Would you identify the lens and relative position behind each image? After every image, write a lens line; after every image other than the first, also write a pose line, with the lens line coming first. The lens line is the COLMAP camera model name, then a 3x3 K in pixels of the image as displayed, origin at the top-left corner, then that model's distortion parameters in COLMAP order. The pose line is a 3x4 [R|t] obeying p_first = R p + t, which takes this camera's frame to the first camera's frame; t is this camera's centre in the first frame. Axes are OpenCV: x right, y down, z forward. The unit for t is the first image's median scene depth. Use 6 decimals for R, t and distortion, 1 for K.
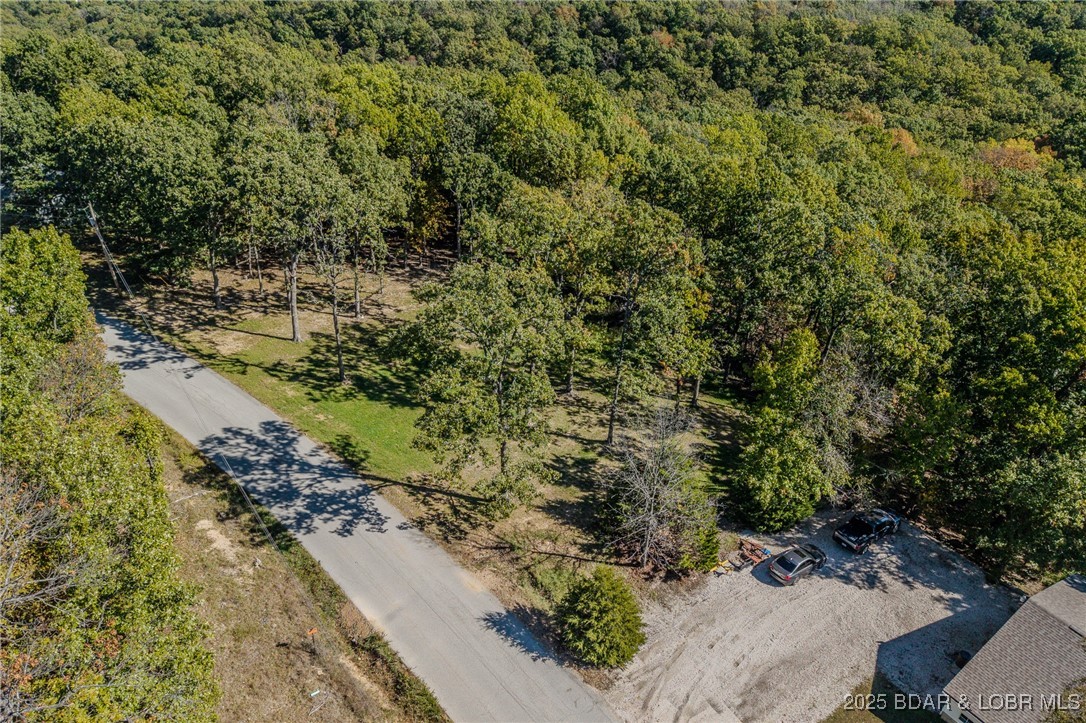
lens RADIAL K [[712.9, 0, 544.9], [0, 712.9, 367.9], [0, 0, 1]] dist [0.060192, -0.075784]
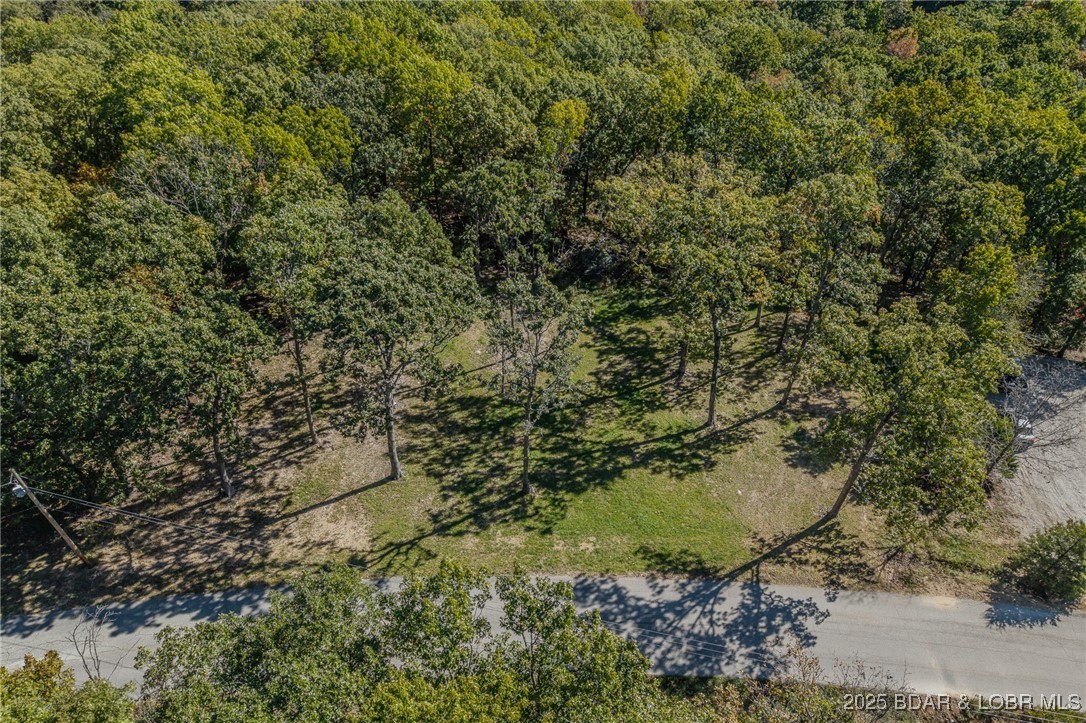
lens RADIAL K [[712.9, 0, 544.9], [0, 712.9, 367.9], [0, 0, 1]] dist [0.060192, -0.075784]
pose [[0.746807, -0.458809, 0.481428, -0.666549], [0.337133, 0.885180, 0.320620, -0.405141], [-0.573254, -0.077136, 0.815739, 0.372309]]
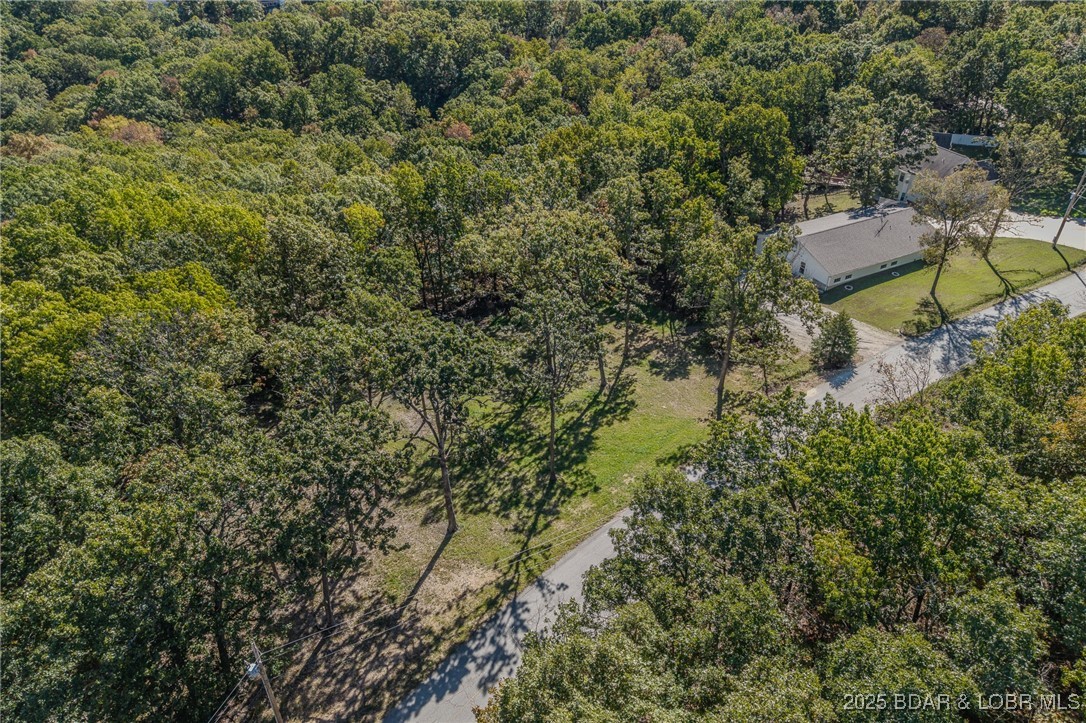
lens RADIAL K [[712.9, 0, 544.9], [0, 712.9, 367.9], [0, 0, 1]] dist [0.060192, -0.075784]
pose [[0.102766, -0.567342, 0.817045, -1.105588], [0.522309, 0.729823, 0.441081, -0.586456], [-0.846542, 0.381422, 0.371328, 0.665982]]
